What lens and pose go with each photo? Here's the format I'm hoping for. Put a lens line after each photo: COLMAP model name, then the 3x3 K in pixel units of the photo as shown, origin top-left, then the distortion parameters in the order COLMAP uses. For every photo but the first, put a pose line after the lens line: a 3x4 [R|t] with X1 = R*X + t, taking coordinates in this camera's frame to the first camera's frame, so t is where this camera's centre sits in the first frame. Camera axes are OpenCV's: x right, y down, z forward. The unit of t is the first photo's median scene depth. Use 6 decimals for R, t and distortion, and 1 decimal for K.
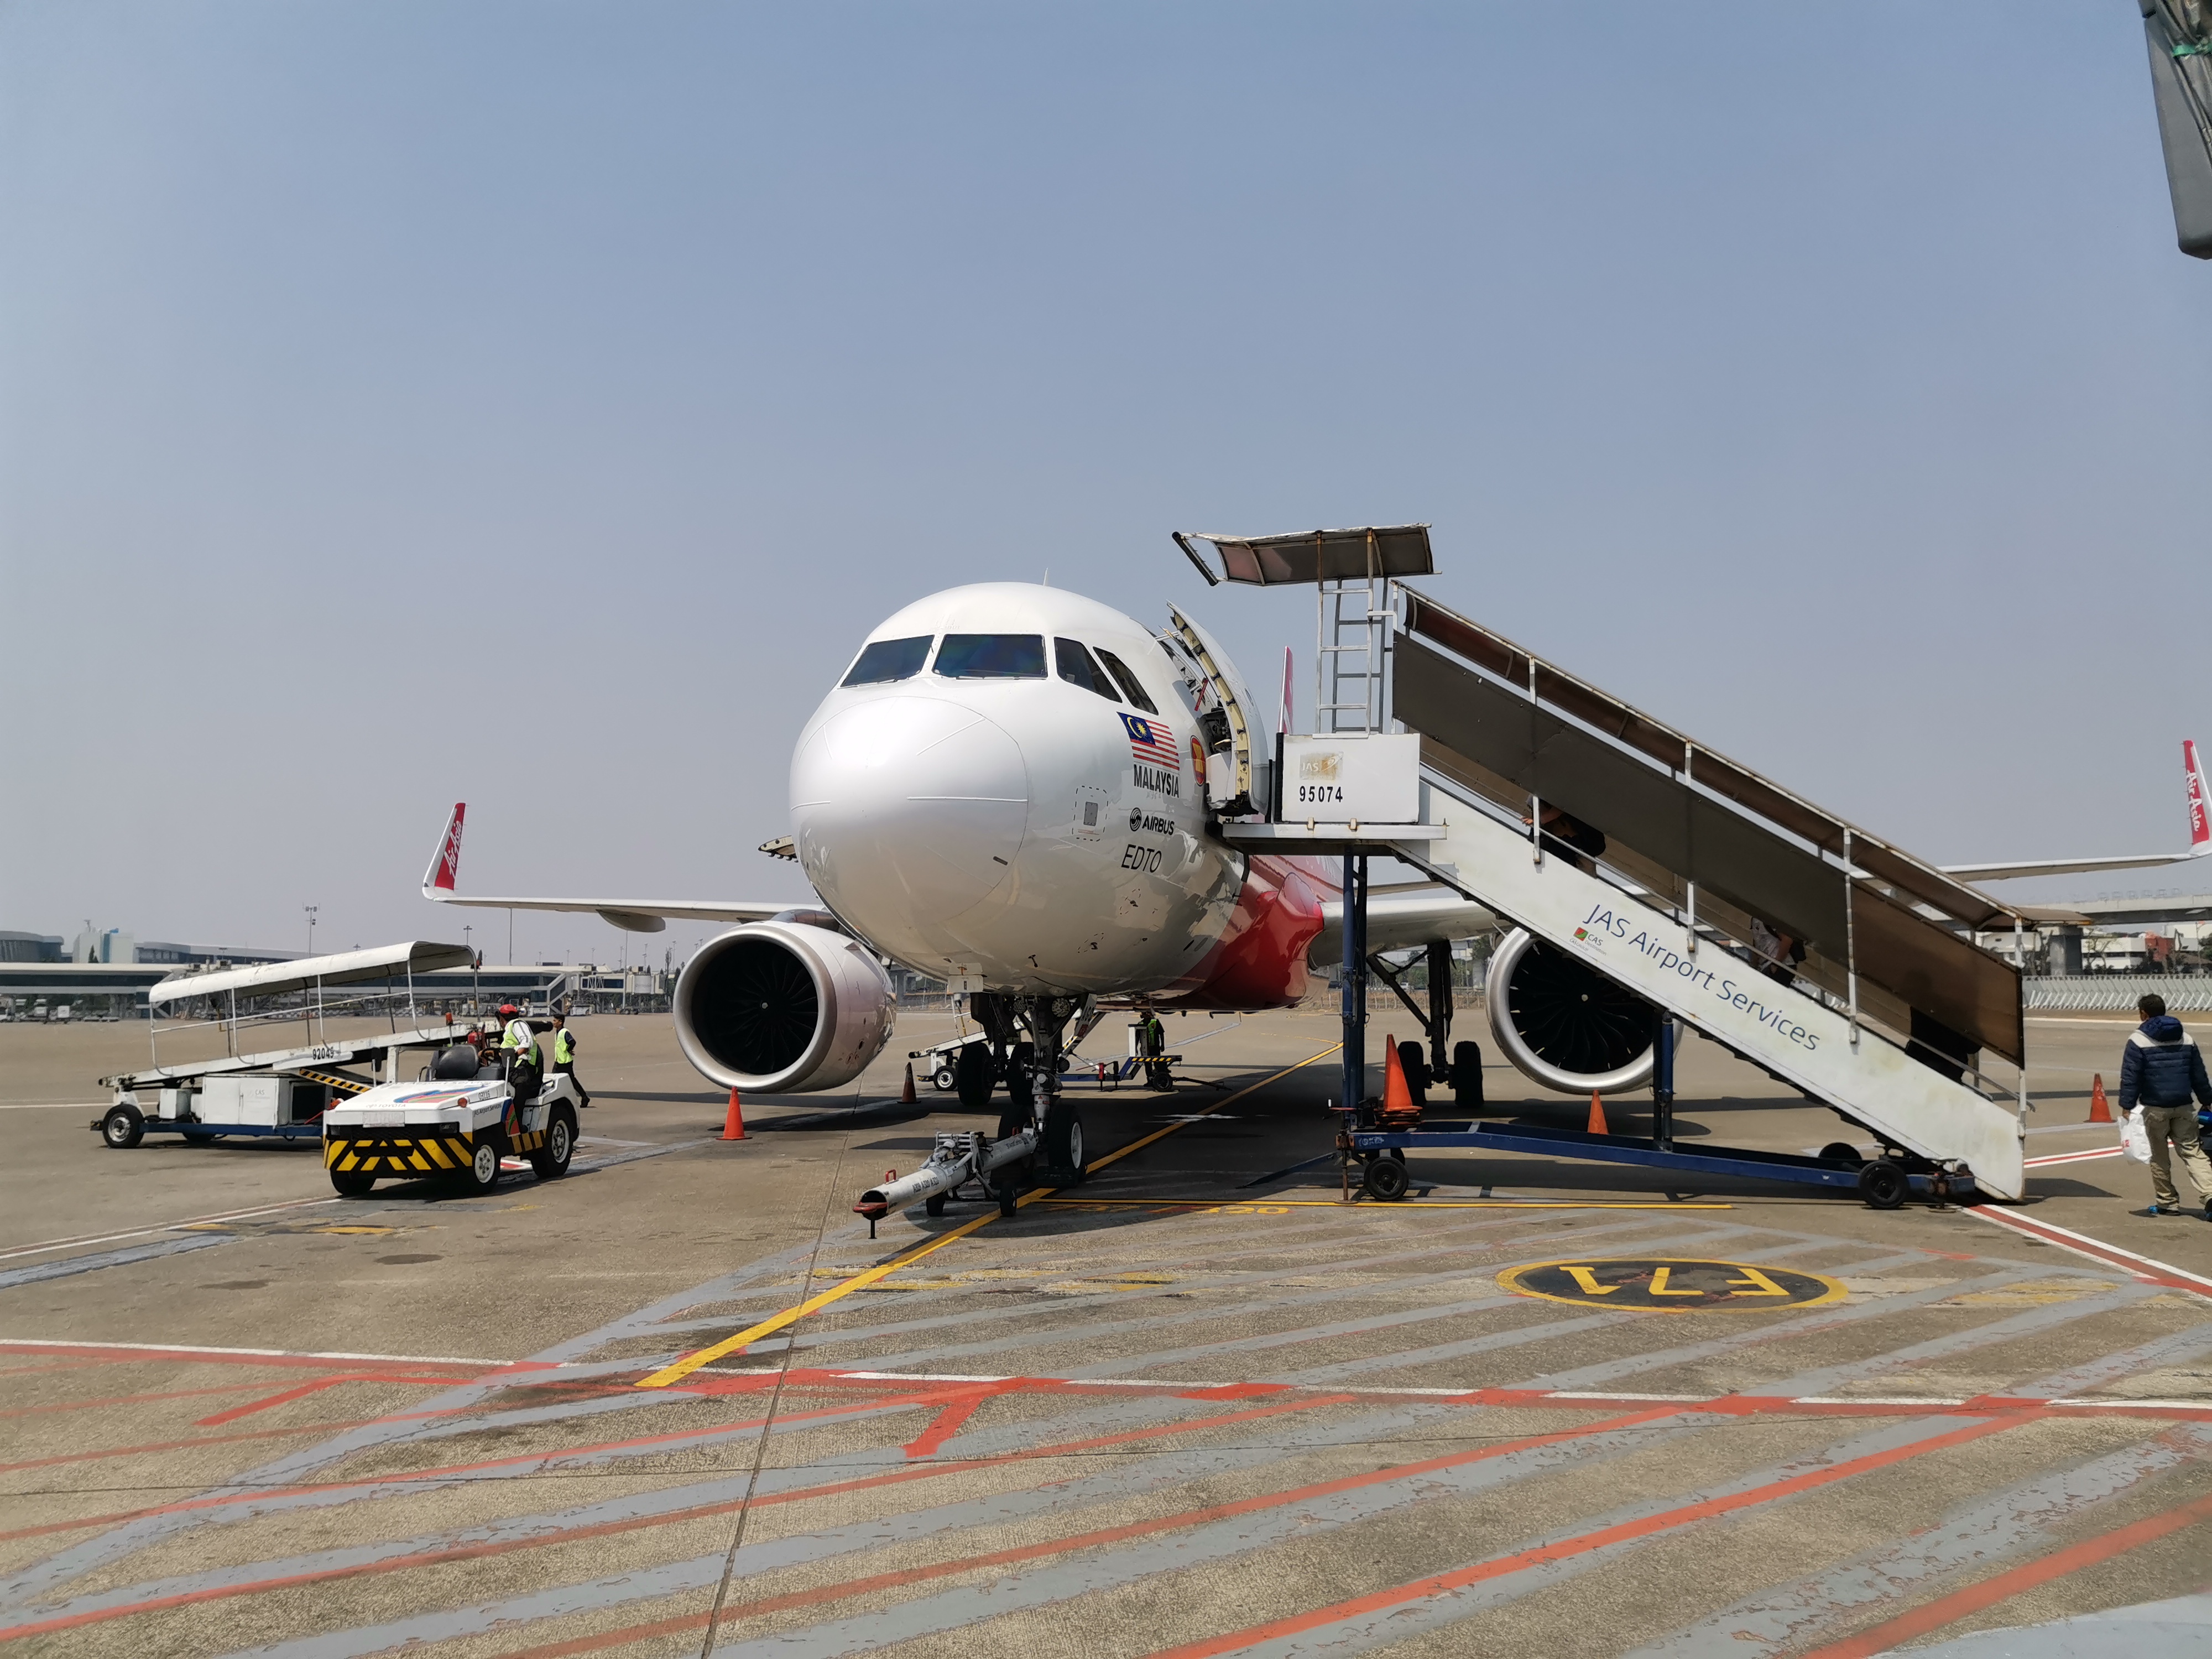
lens RADIAL K [[1645.3, 0, 1068.8], [0, 1645.3, 823.4], [0, 0, 1]] dist [0.007526, -0.068433]
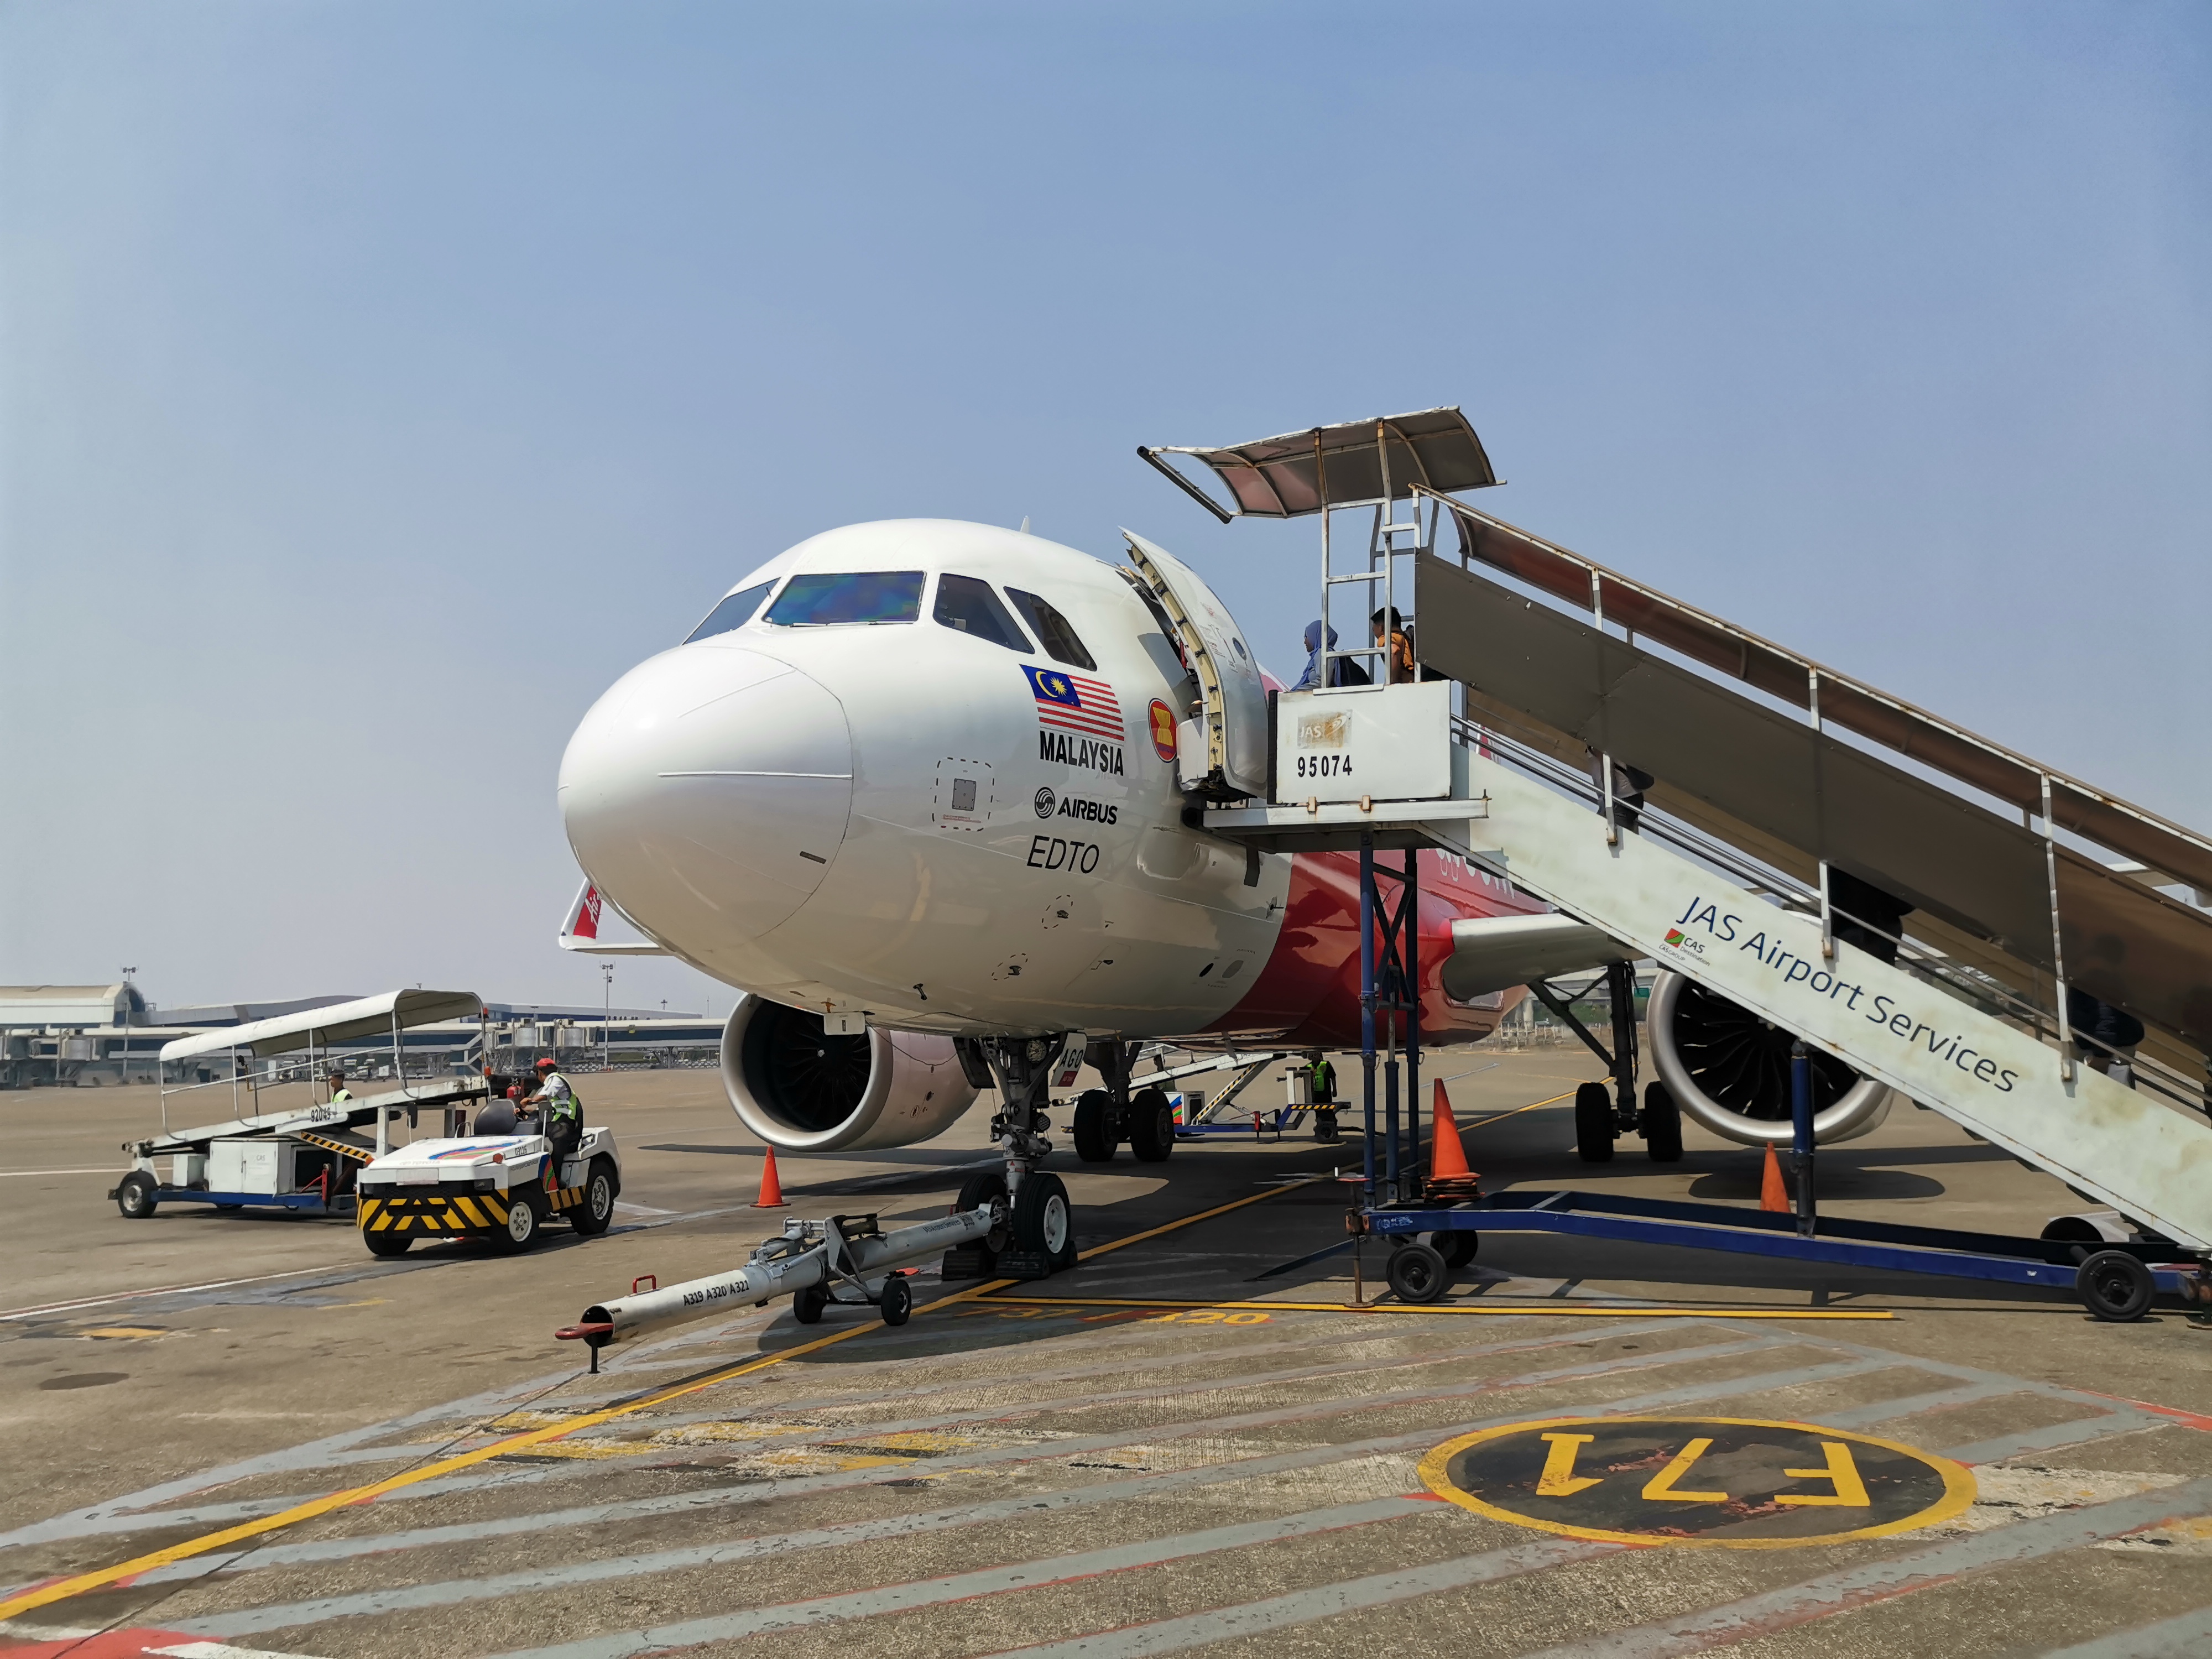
lens RADIAL K [[1654.8, 0, 1084.2], [0, 1654.8, 830.2], [0, 0, 1]] dist [-0.003932, -0.051356]
pose [[0.987643, -0.038366, -0.151953, 0.158089], [0.035141, 0.999098, -0.023855, 0.026415], [0.152731, 0.018221, 0.988100, 0.220478]]
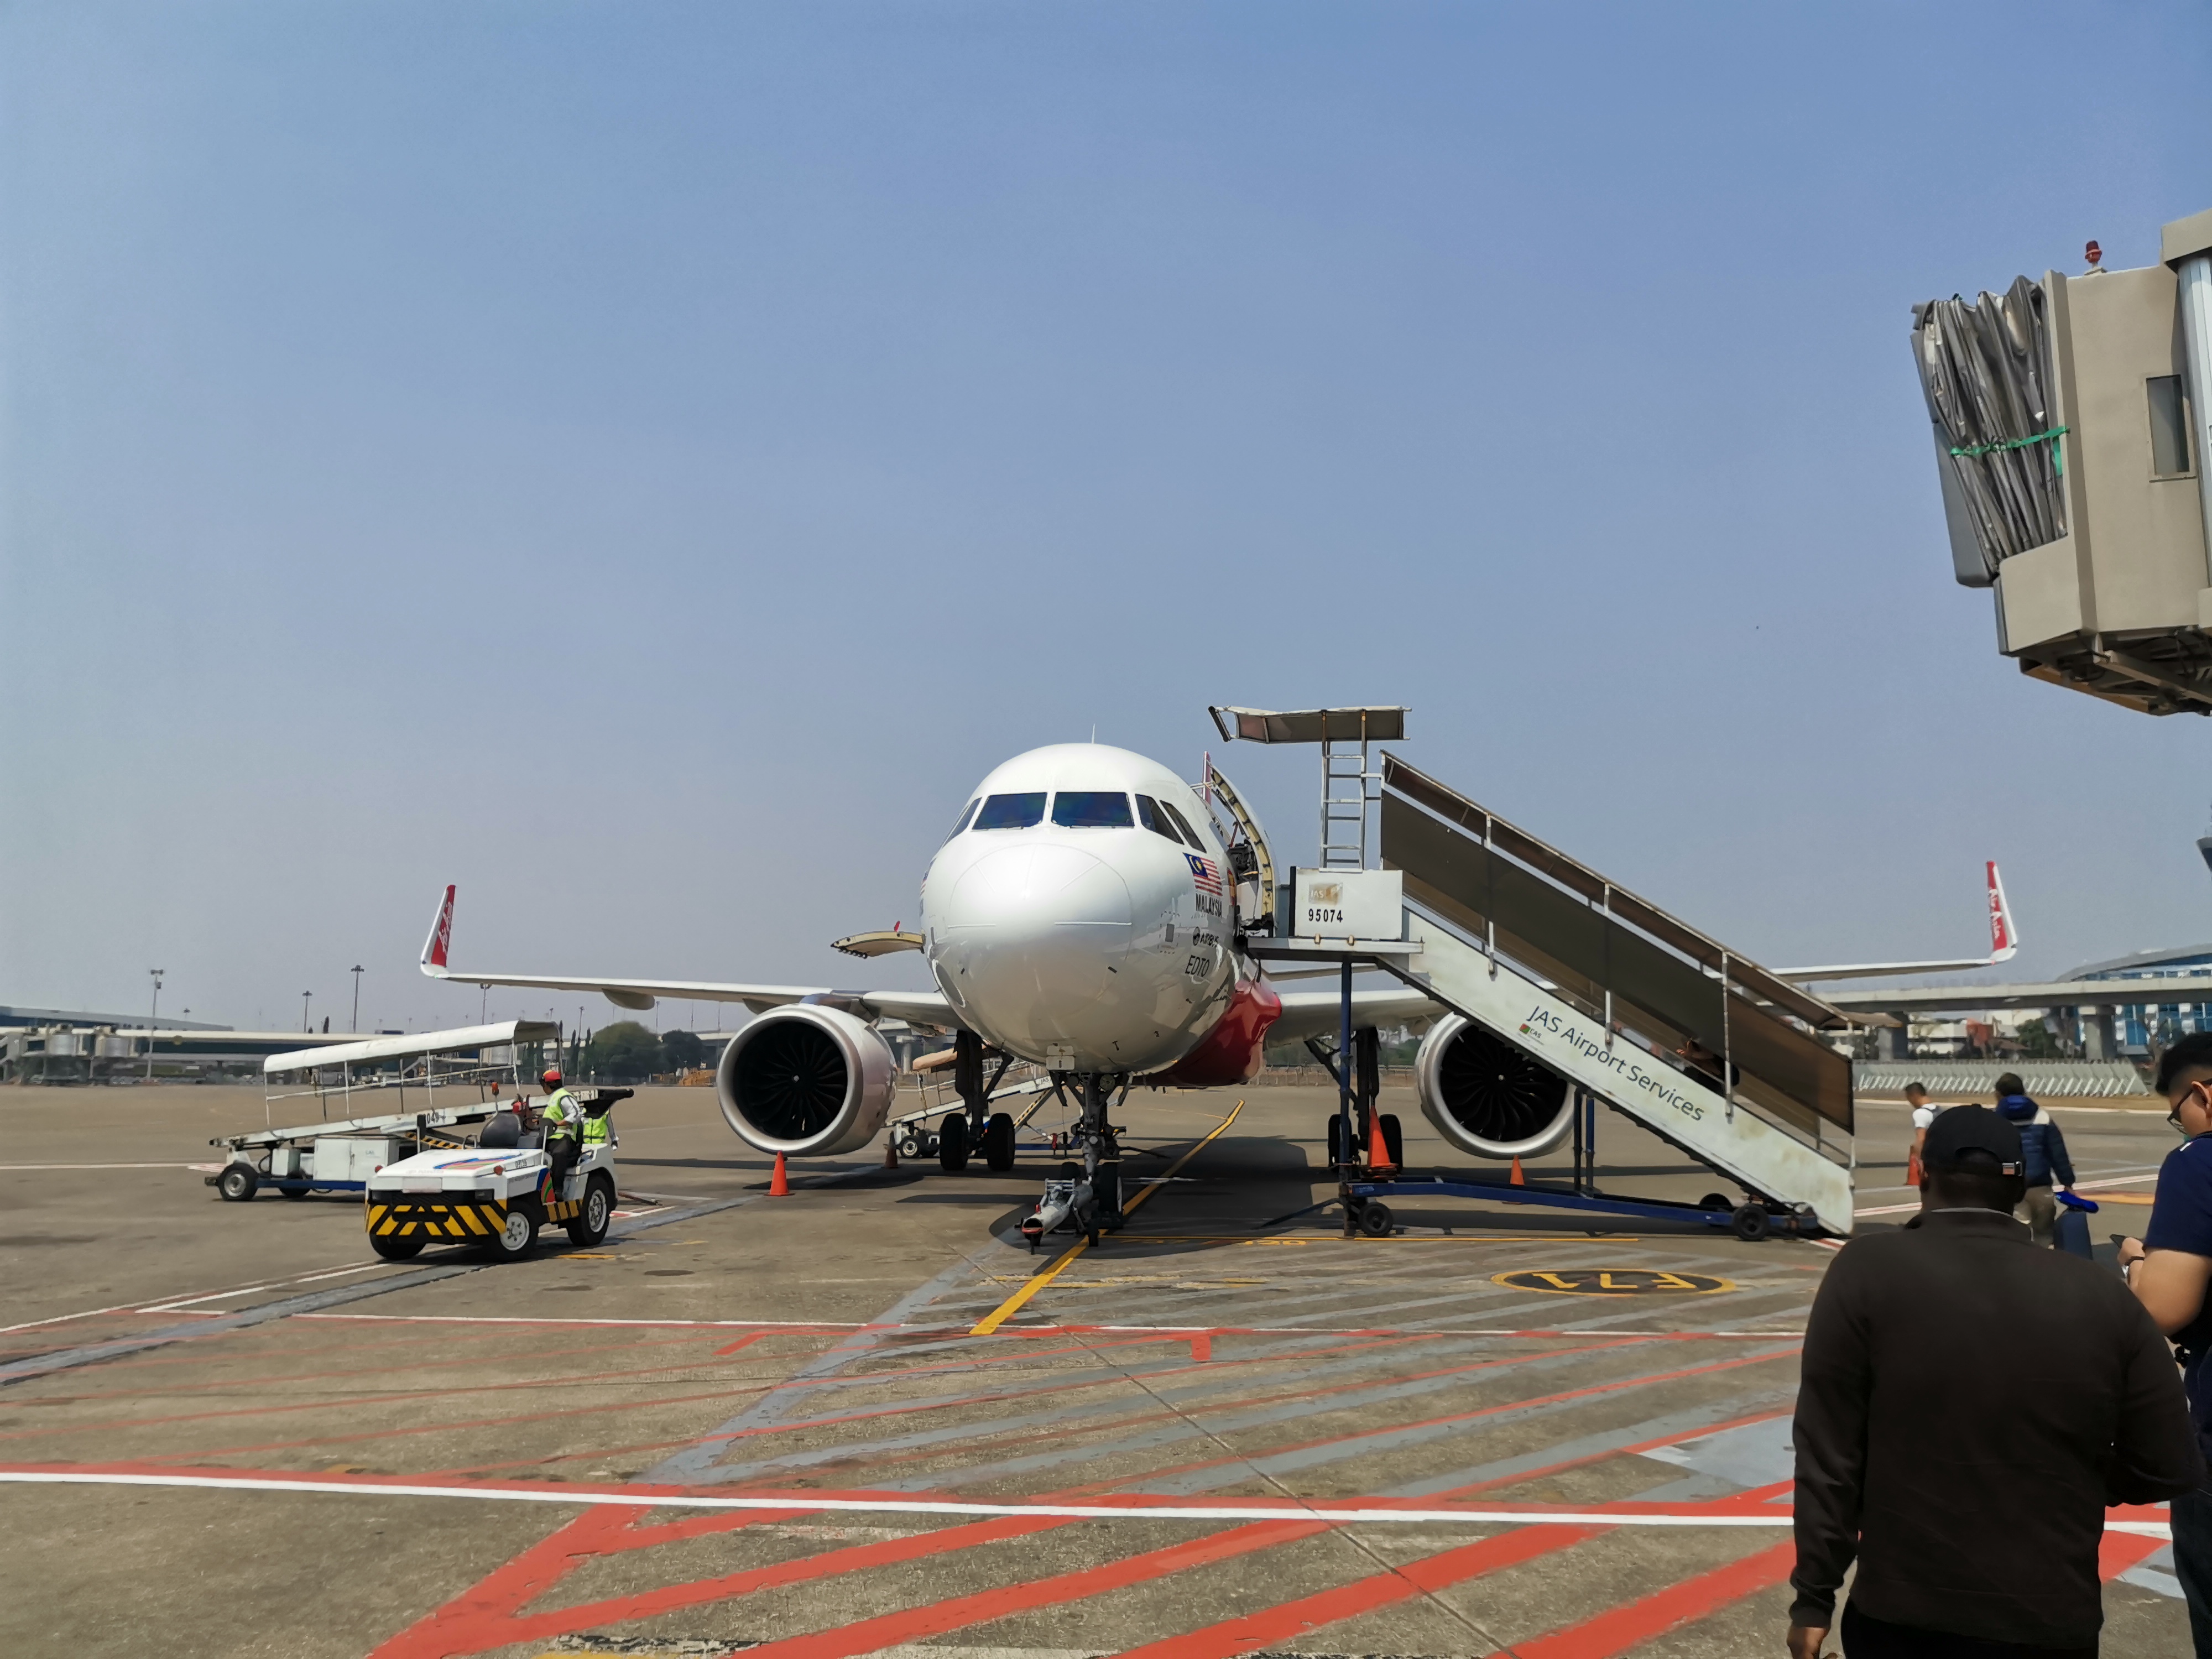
lens RADIAL K [[1654.8, 0, 1084.2], [0, 1654.8, 830.2], [0, 0, 1]] dist [-0.003932, -0.051356]
pose [[0.995626, 0.021863, 0.090837, -0.149661], [-0.018196, 0.998993, -0.041009, -0.028085], [-0.091642, 0.039177, 0.995021, -0.257784]]
